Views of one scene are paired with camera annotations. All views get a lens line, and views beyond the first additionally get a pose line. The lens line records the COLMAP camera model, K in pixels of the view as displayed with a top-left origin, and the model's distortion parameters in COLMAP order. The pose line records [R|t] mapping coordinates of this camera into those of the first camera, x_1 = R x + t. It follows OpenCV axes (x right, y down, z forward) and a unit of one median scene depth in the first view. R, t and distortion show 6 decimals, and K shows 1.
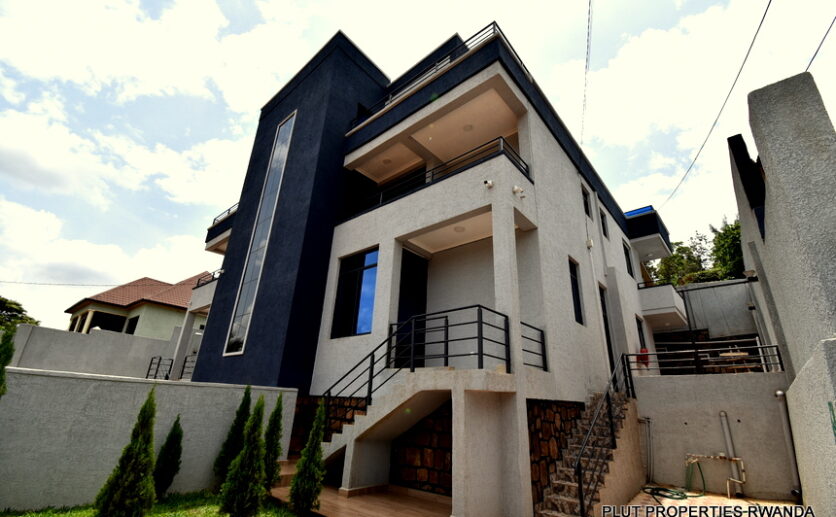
lens RADIAL K [[369.8, 0, 418.3], [0, 369.8, 260.6], [0, 0, 1]] dist [0.014819, -0.022704]
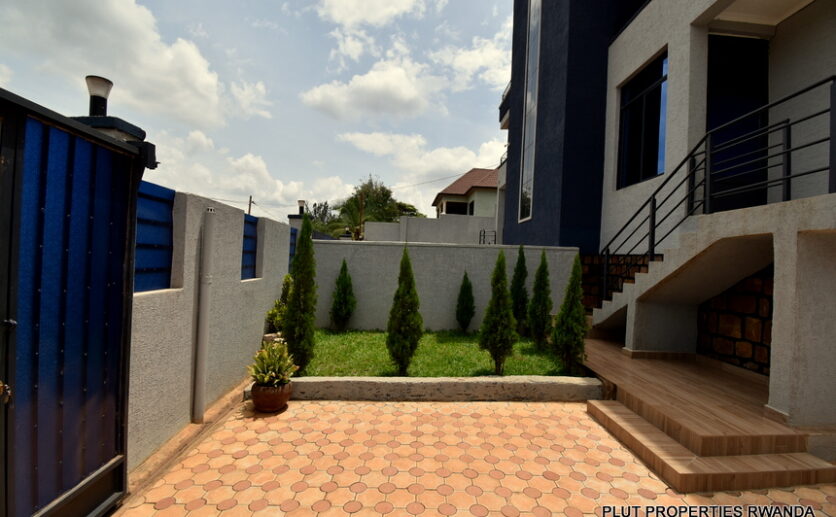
lens RADIAL K [[369.8, 0, 418.3], [0, 369.8, 260.6], [0, 0, 1]] dist [0.014819, -0.022704]
pose [[0.659316, -0.015973, -0.751696, 0.128968], [0.269086, 0.938566, 0.216072, 0.080300], [0.702065, -0.344731, 0.623109, 0.150225]]
